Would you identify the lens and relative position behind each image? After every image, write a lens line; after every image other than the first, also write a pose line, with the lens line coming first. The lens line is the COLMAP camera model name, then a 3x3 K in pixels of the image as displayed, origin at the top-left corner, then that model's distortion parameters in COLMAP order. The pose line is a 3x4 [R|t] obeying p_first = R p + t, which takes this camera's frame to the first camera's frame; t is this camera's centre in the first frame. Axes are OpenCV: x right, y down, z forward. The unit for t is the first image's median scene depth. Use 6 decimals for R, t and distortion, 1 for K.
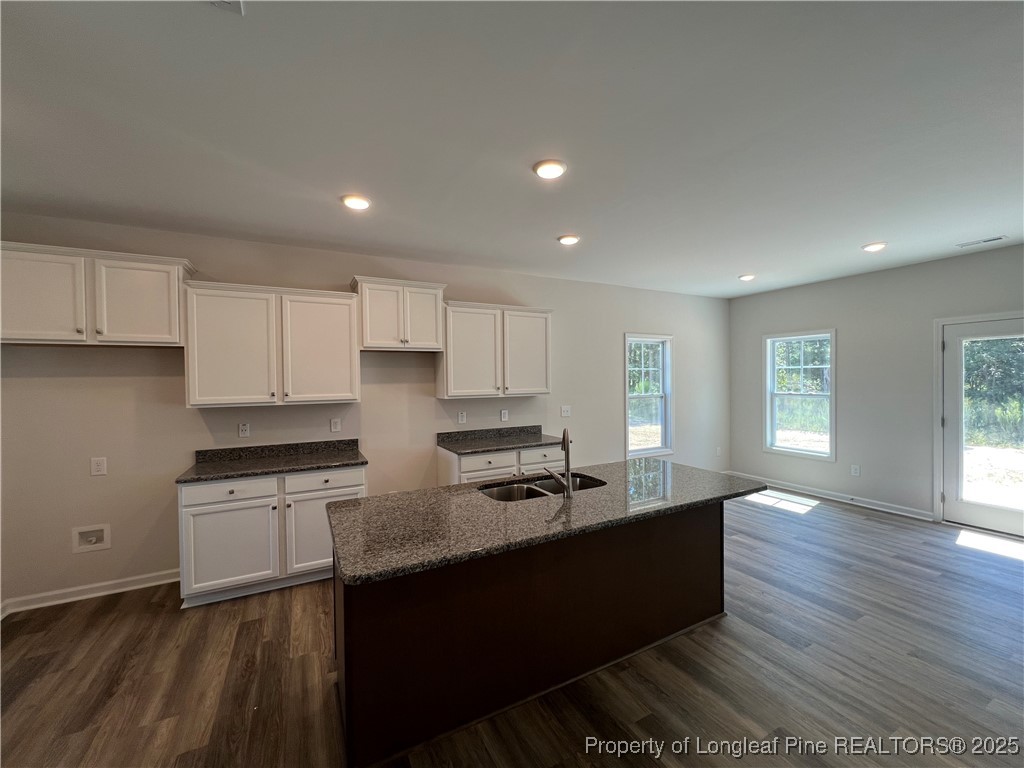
lens RADIAL K [[396.4, 0, 512.0], [0, 396.4, 384.0], [0, 0, 1]] dist [-0.022672, 0.000236]
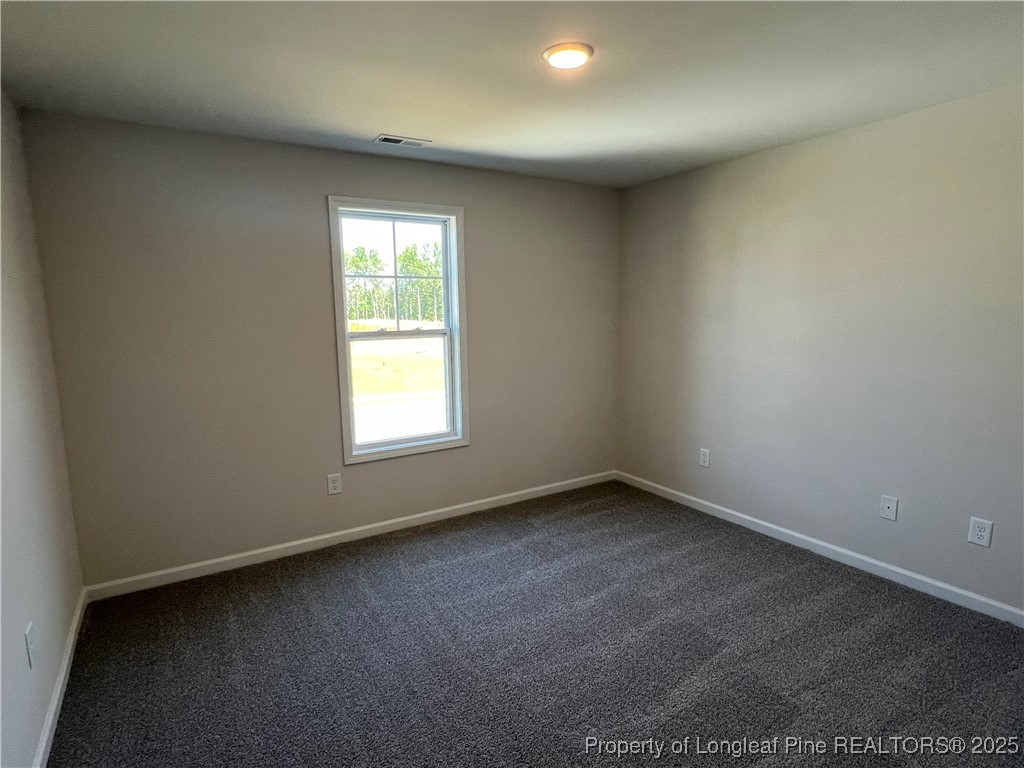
lens RADIAL K [[570.4, 0, 512.0], [0, 570.4, 384.0], [0, 0, 1]] dist [0.030756, 0.000896]
pose [[0.995900, -0.009794, 0.089926, 0.632818], [-0.002413, 0.990890, 0.134650, -0.002167], [-0.090425, -0.134315, 0.986804, 0.439193]]
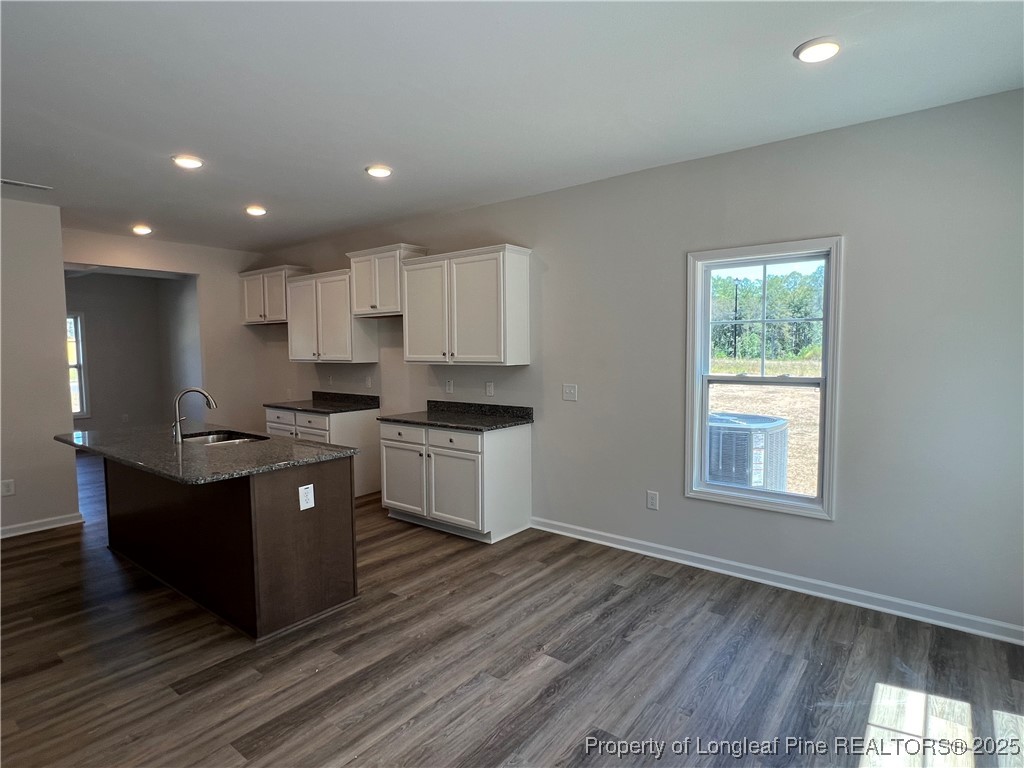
lens RADIAL K [[570.4, 0, 512.0], [0, 570.4, 384.0], [0, 0, 1]] dist [0.030756, 0.000896]
pose [[0.428219, 0.070815, -0.900896, 1.285642], [-0.003176, 0.997037, 0.076862, -0.022480], [0.903670, -0.030053, 0.427175, 0.696230]]
